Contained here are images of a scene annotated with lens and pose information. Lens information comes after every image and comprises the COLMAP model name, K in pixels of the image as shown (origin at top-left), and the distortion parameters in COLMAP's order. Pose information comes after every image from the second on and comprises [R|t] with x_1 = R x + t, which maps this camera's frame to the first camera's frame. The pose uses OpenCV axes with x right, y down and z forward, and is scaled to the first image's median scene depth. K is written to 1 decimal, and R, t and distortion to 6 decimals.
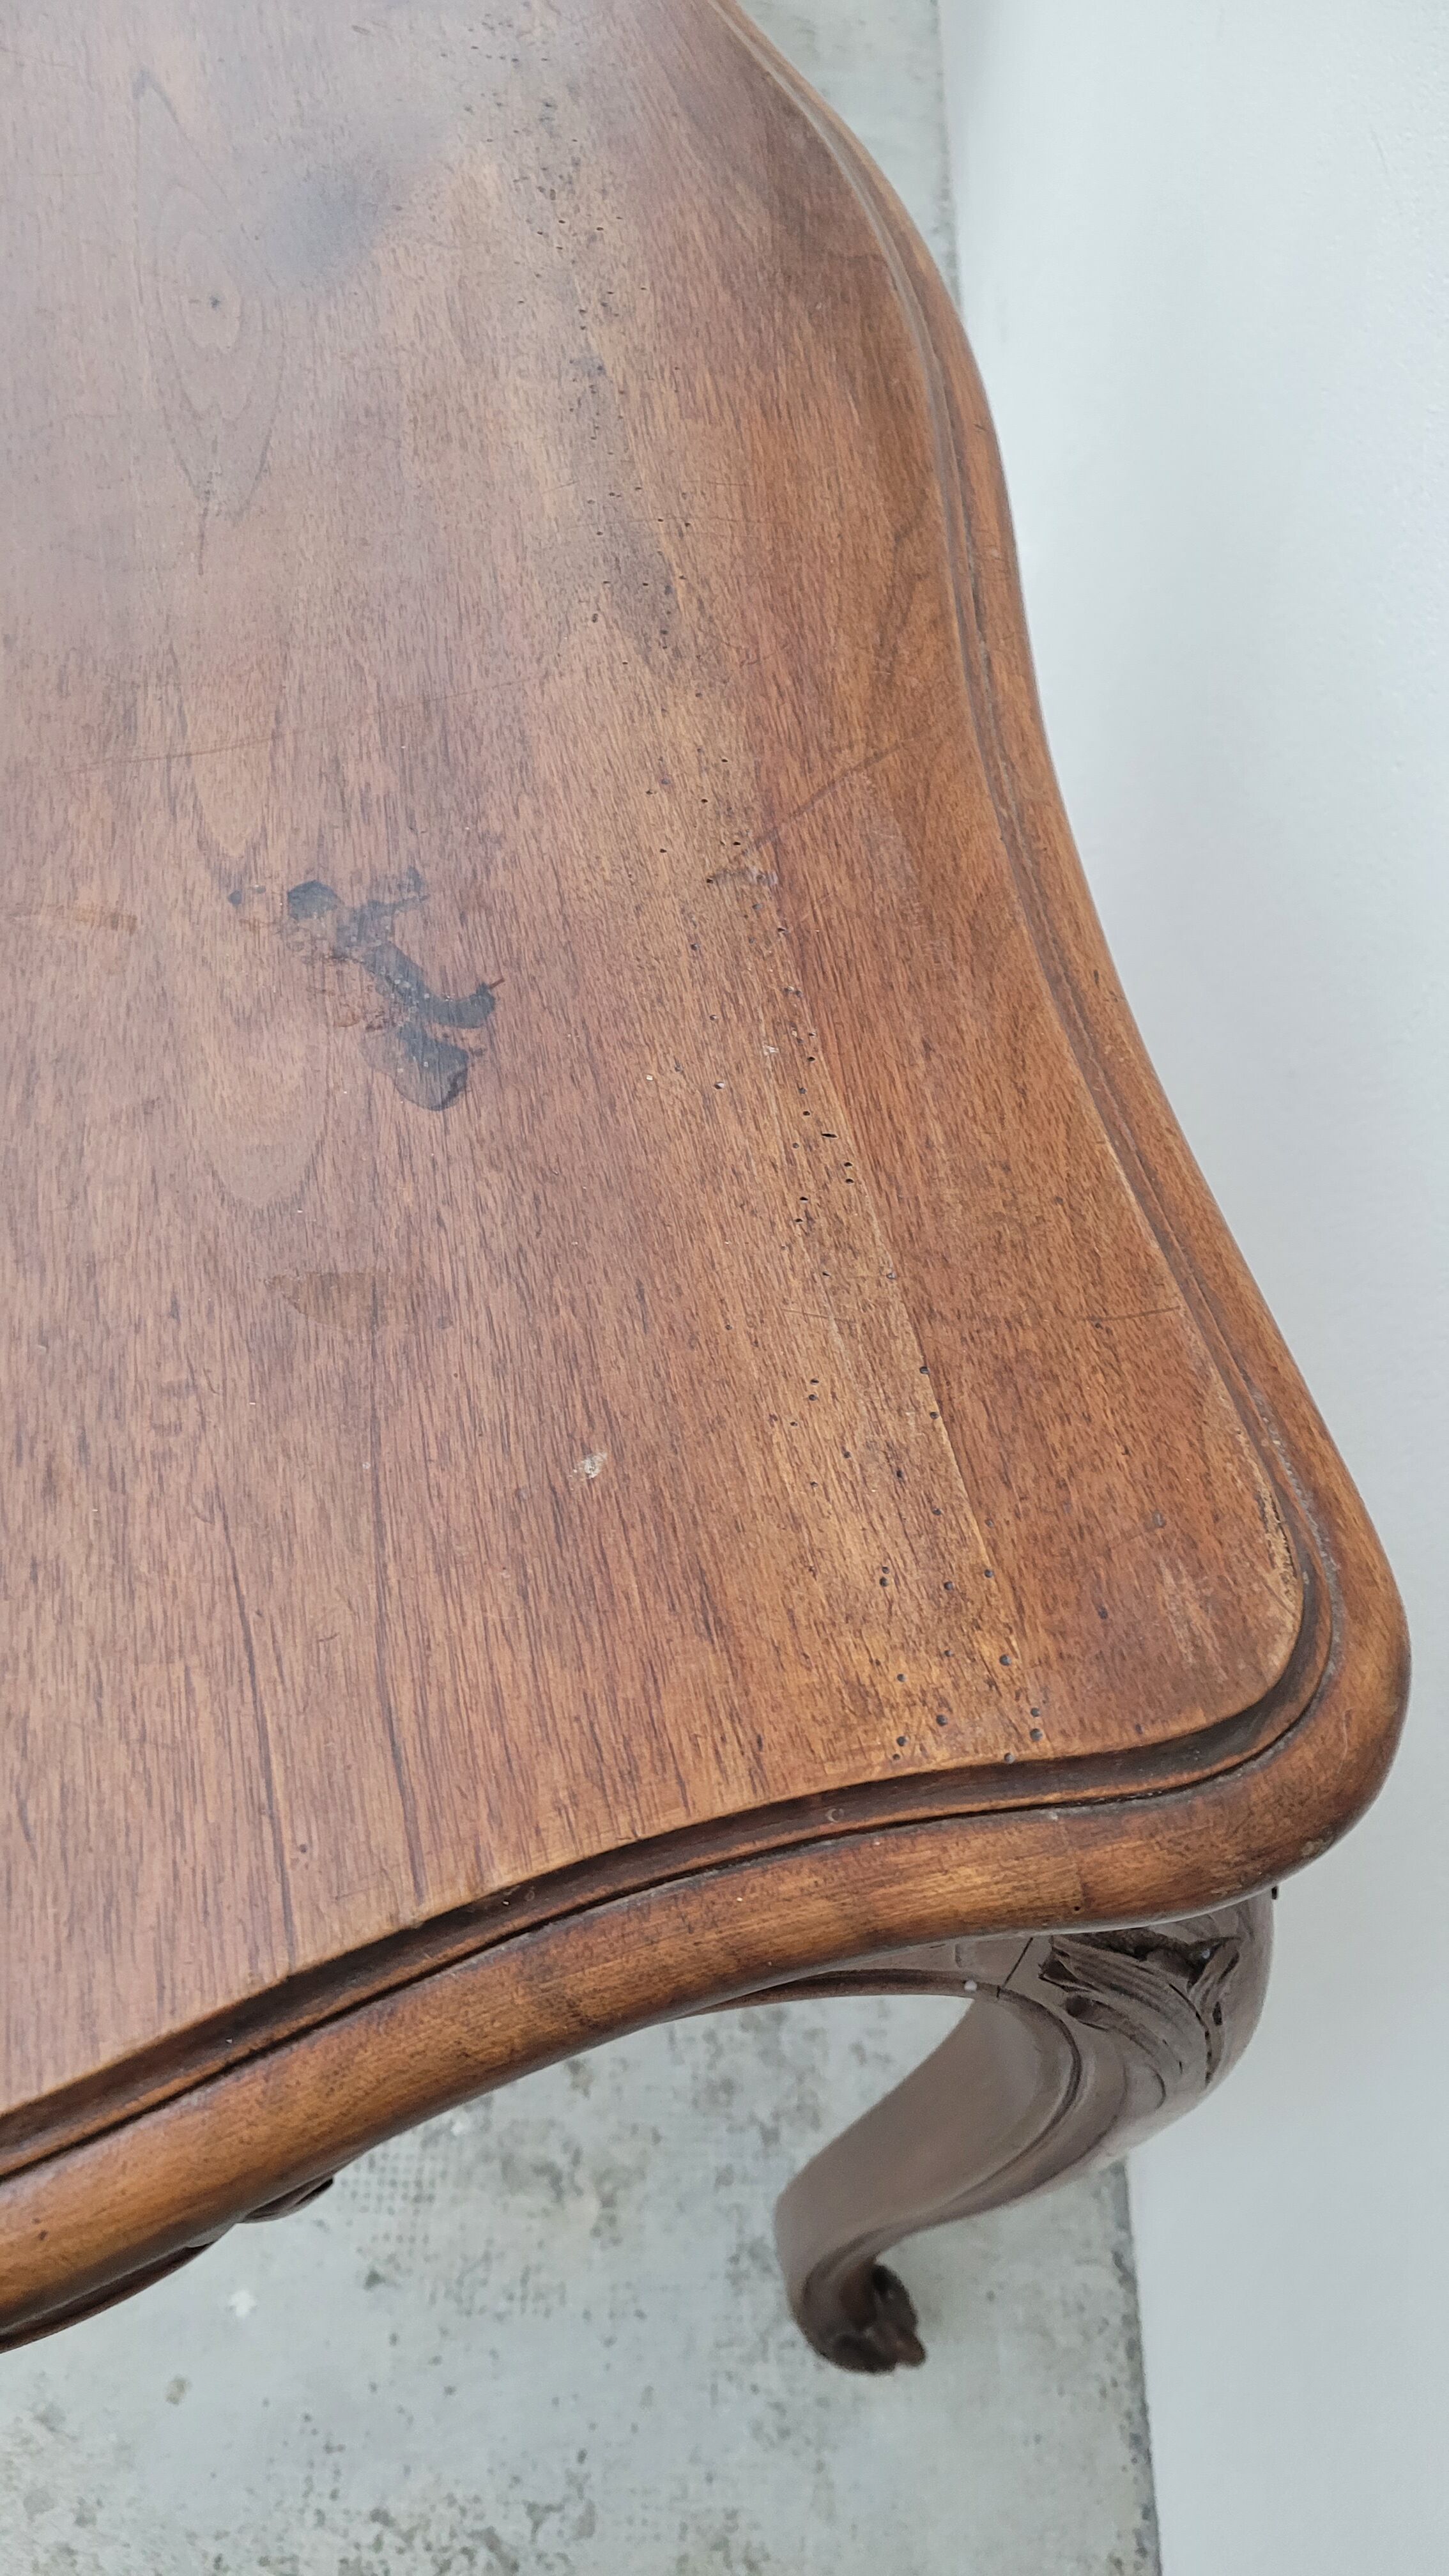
lens RADIAL K [[1918.2, 0, 726.6], [0, 1918.2, 1332.6], [0, 0, 1]] dist [0.060029, -0.040777]
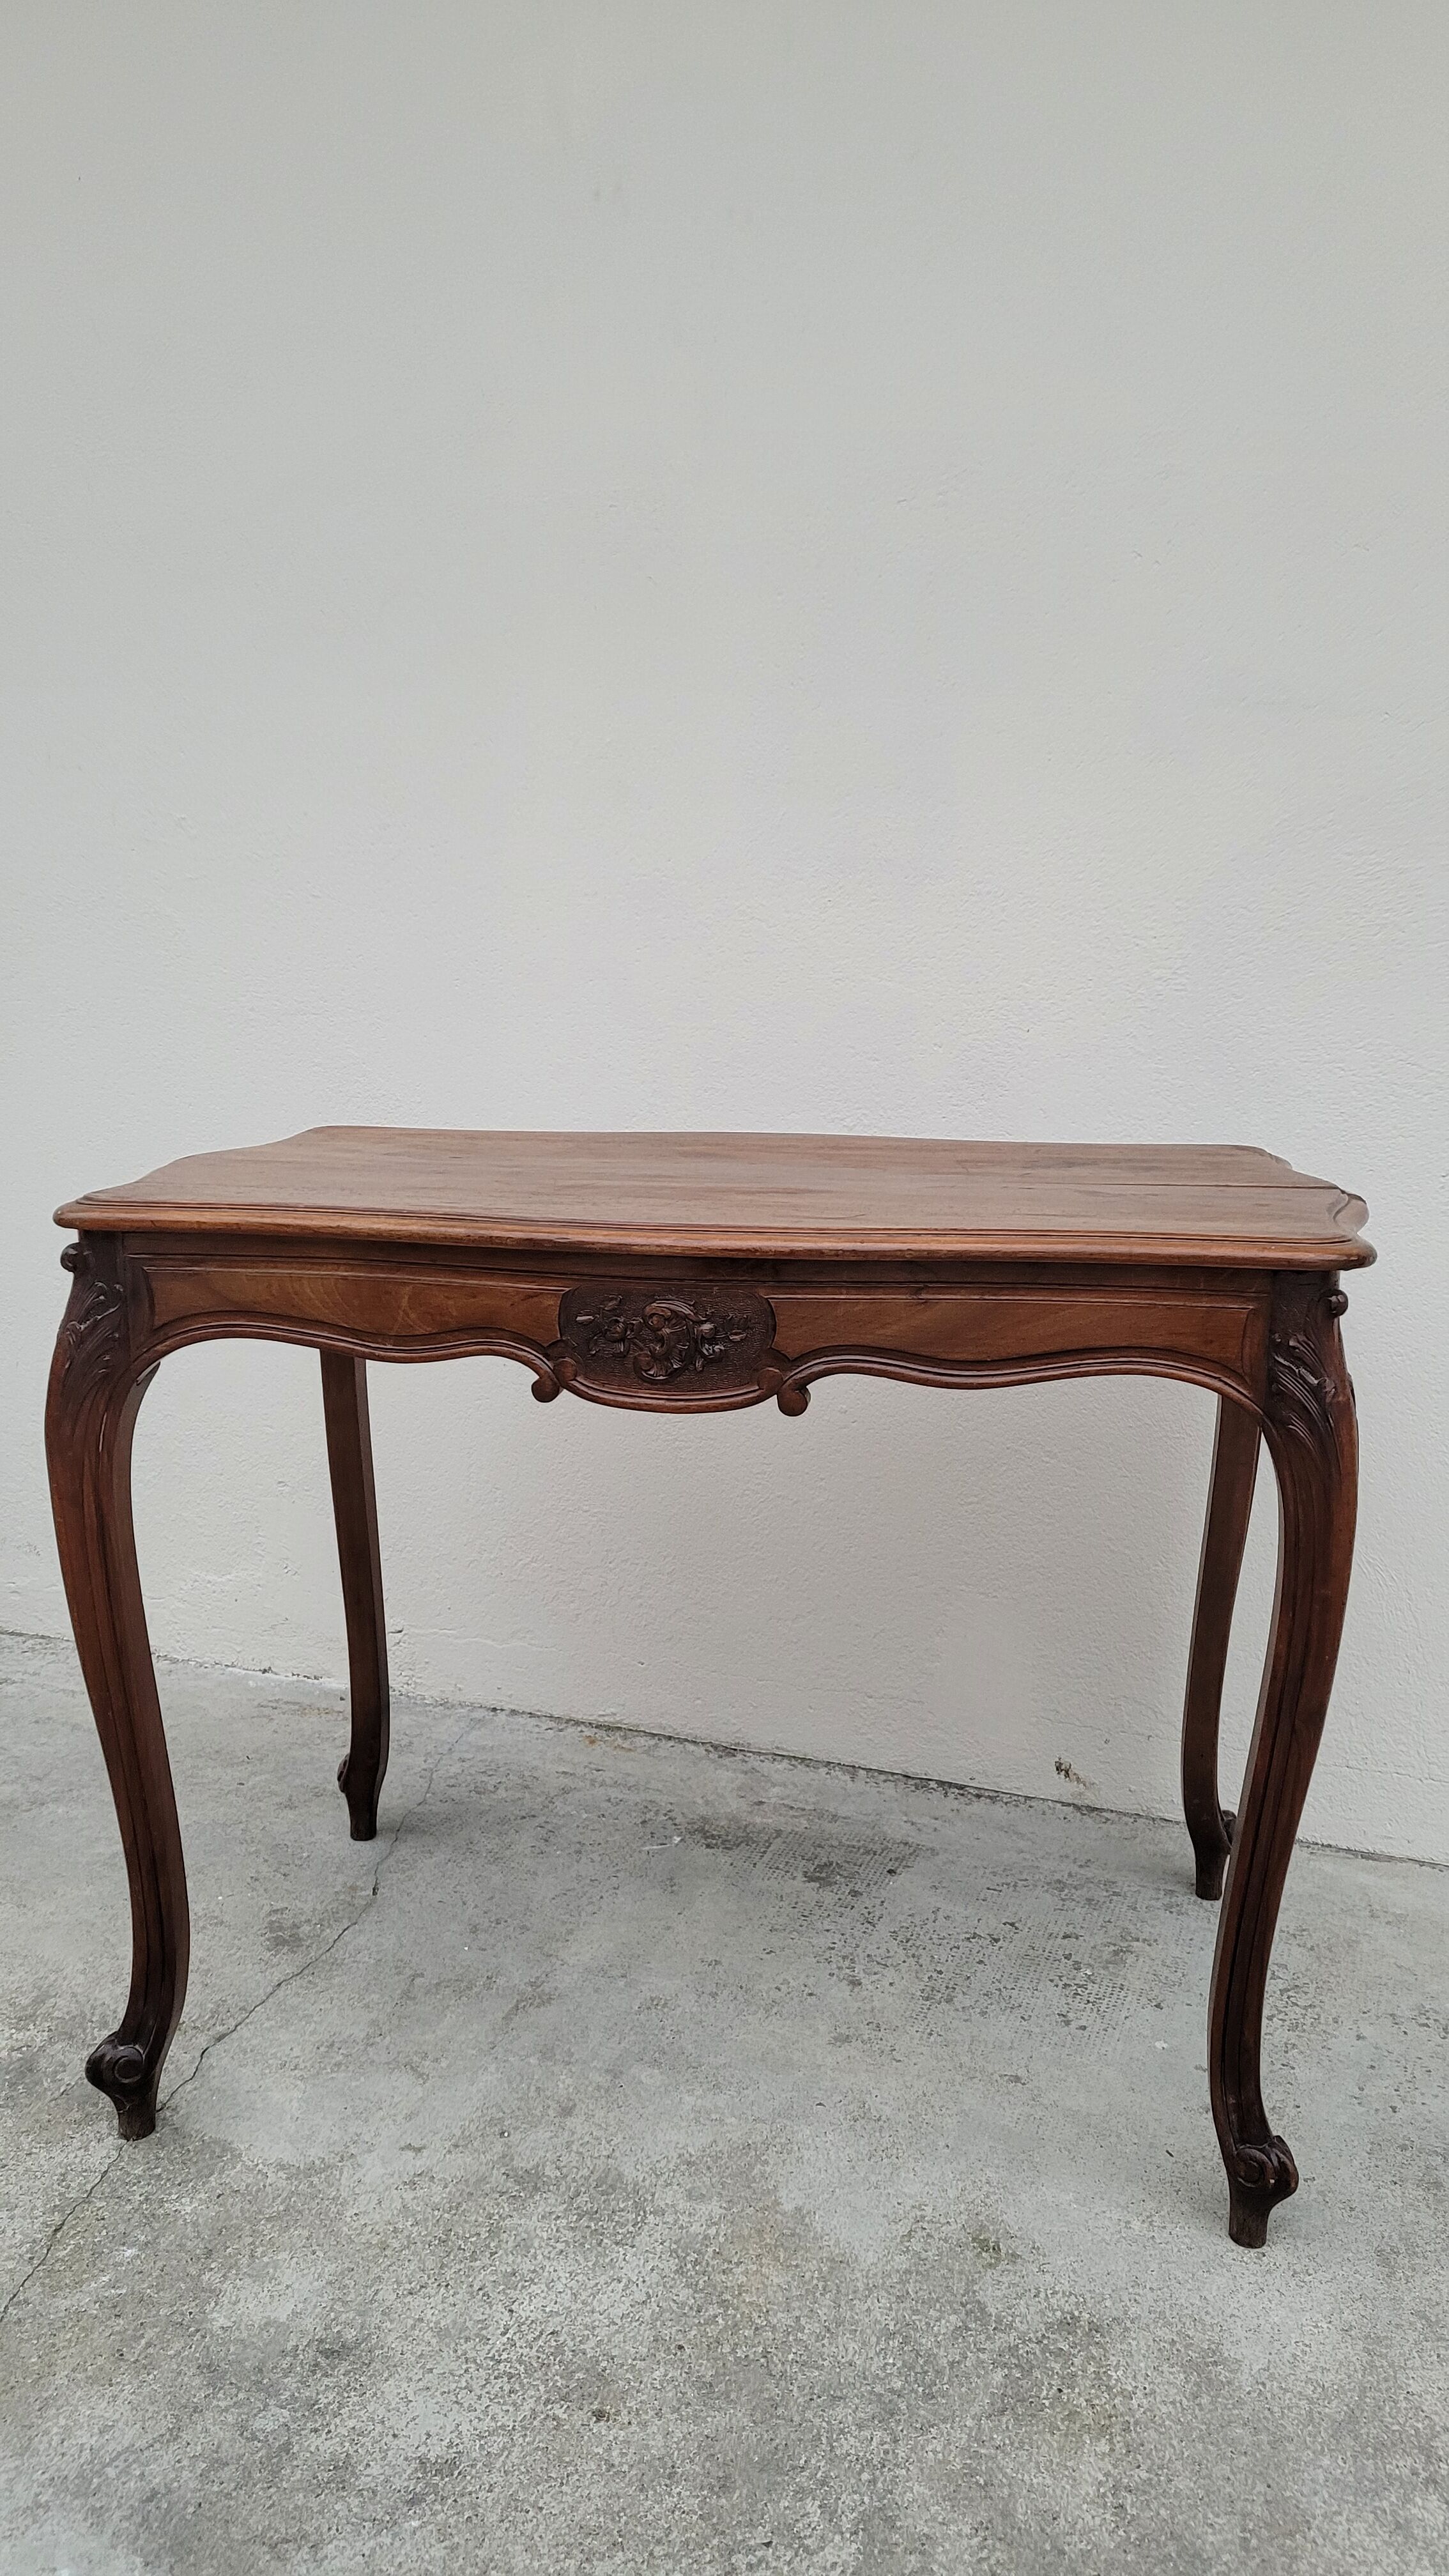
lens RADIAL K [[1918.2, 0, 759.5], [0, 1918.2, 1293.1], [0, 0, 1]] dist [0.060029, -0.040777]
pose [[0.325153, -0.233442, 0.916395, -4.100180], [0.783543, 0.609069, -0.122861, -0.005518], [-0.529467, 0.757984, 0.380953, -0.056922]]
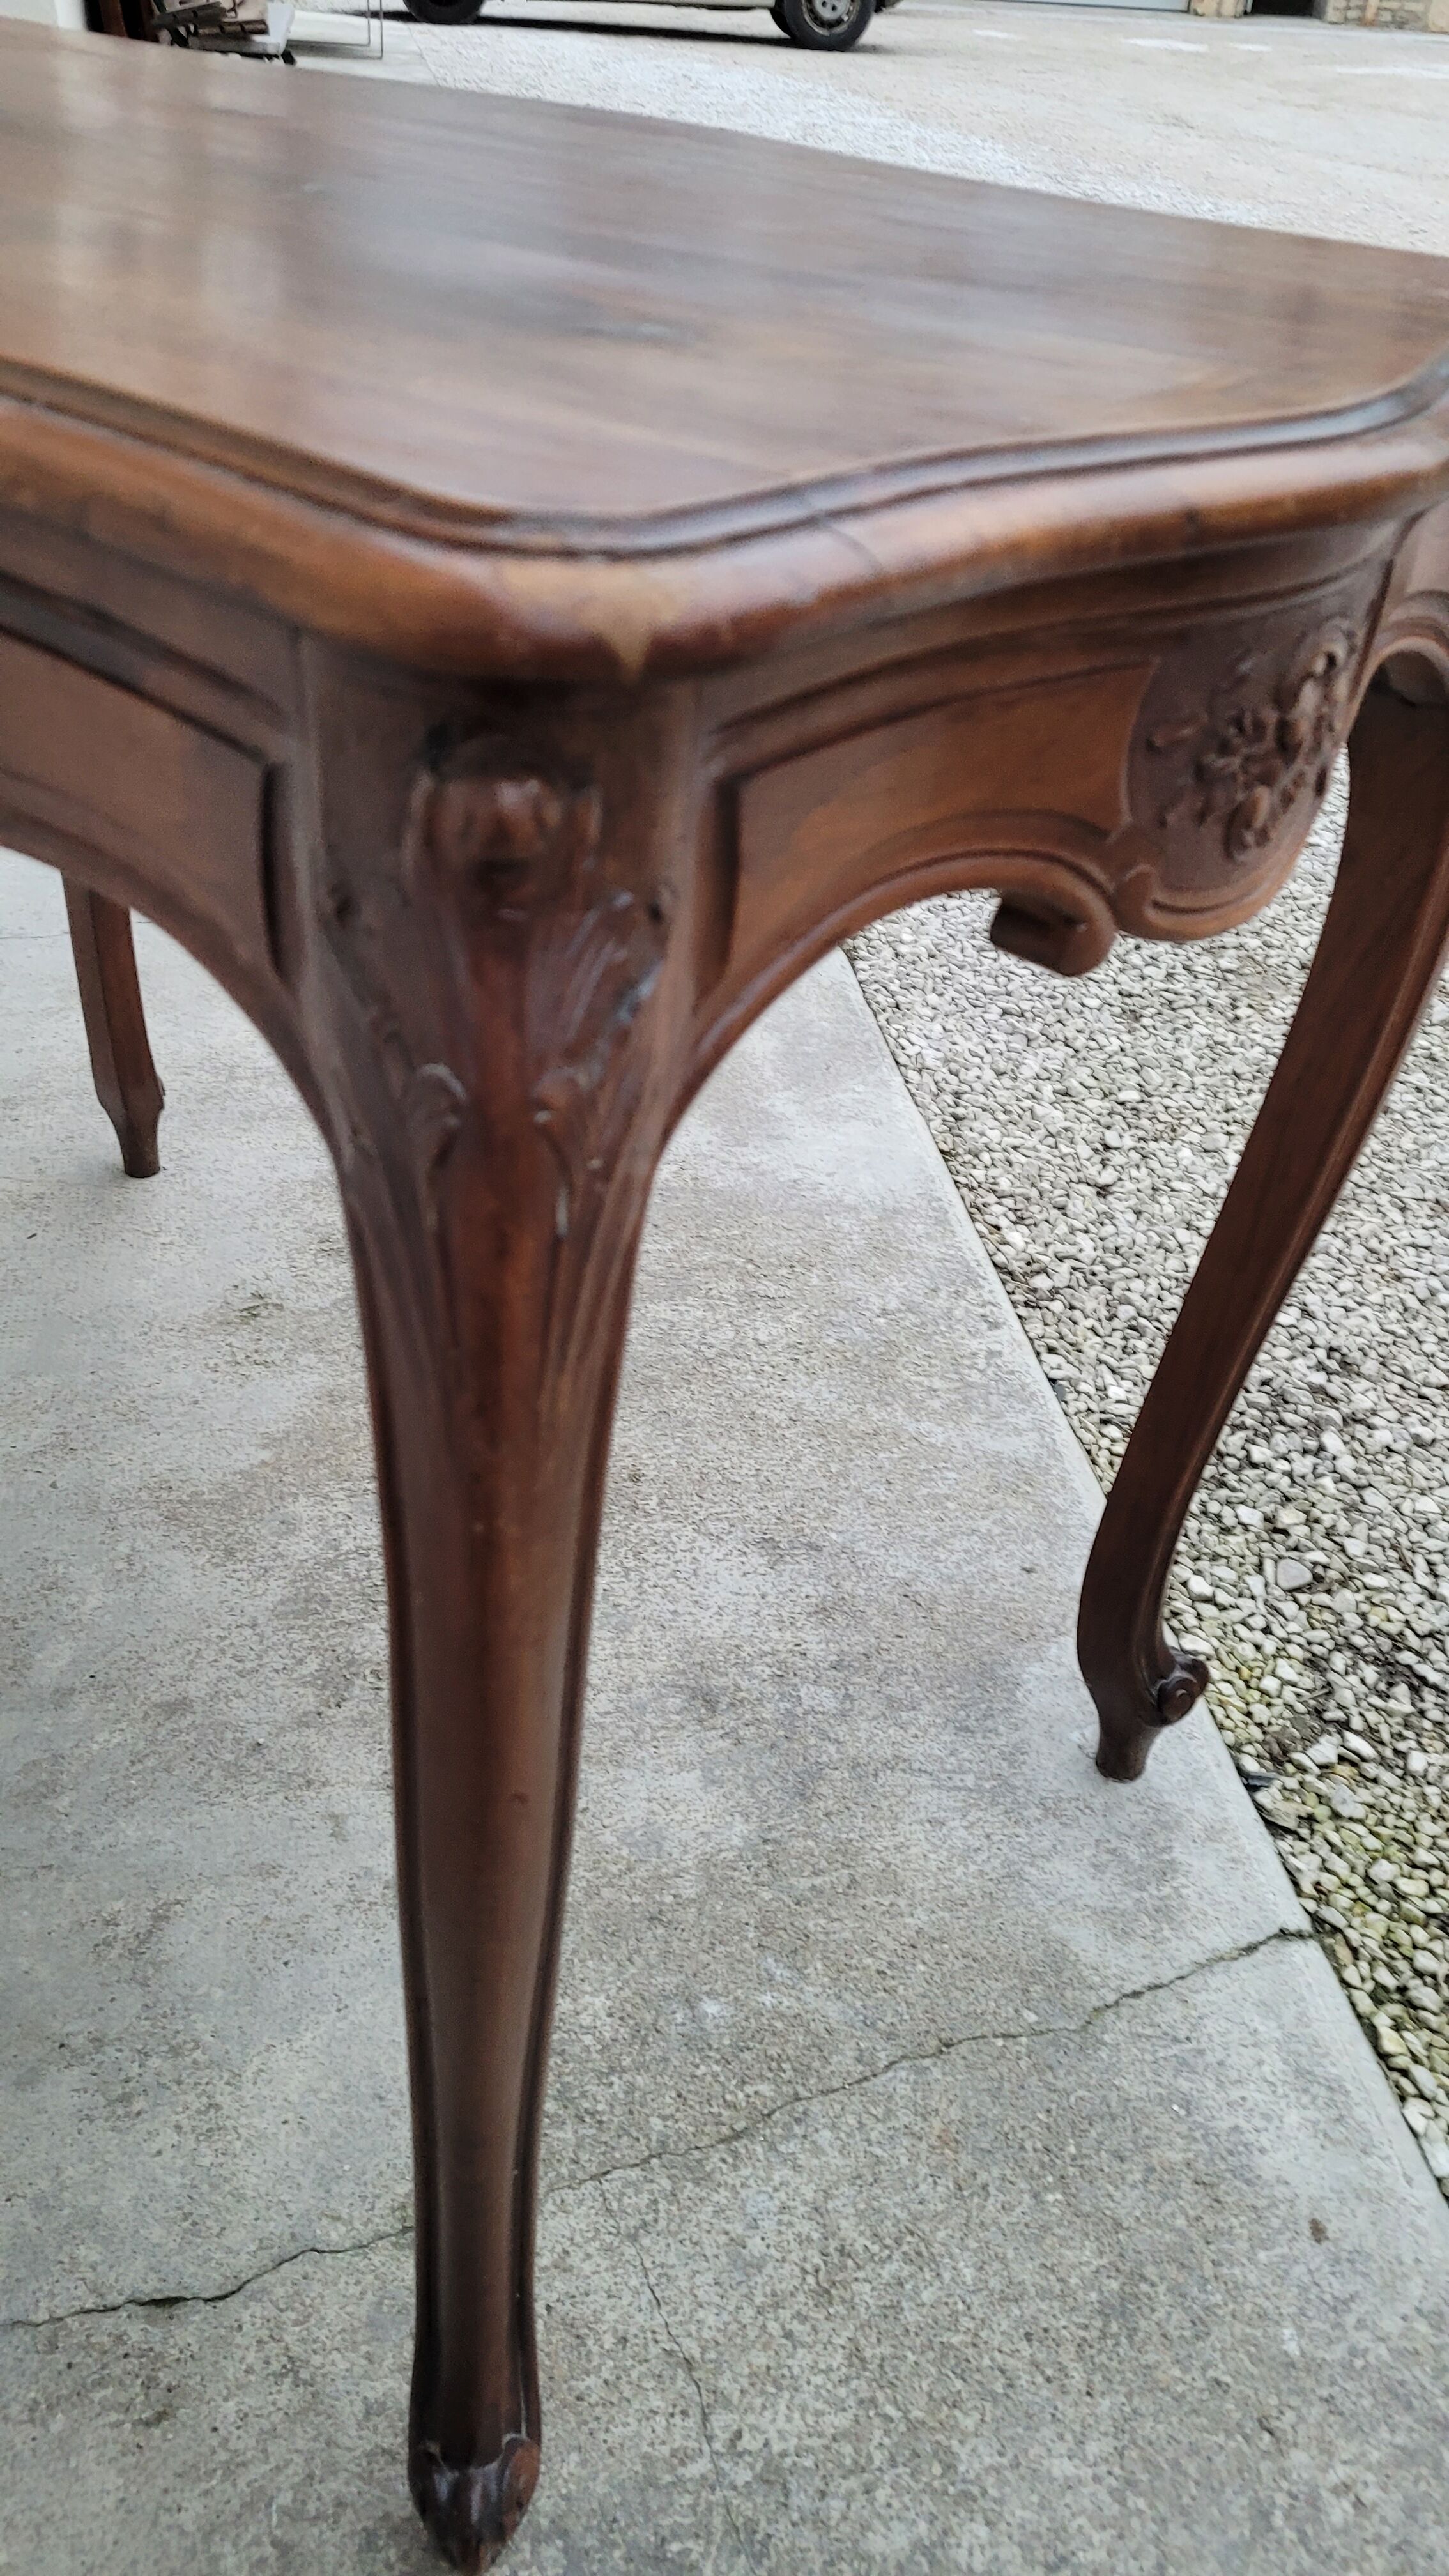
lens RADIAL K [[1918.2, 0, 714.5], [0, 1918.2, 1248.0], [0, 0, 1]] dist [0.060029, -0.040777]
pose [[-0.969677, 0.010037, -0.244185, -1.230973], [-0.244191, 0.000611, 0.969727, -2.427209], [0.009882, 0.999949, 0.001858, 2.165858]]
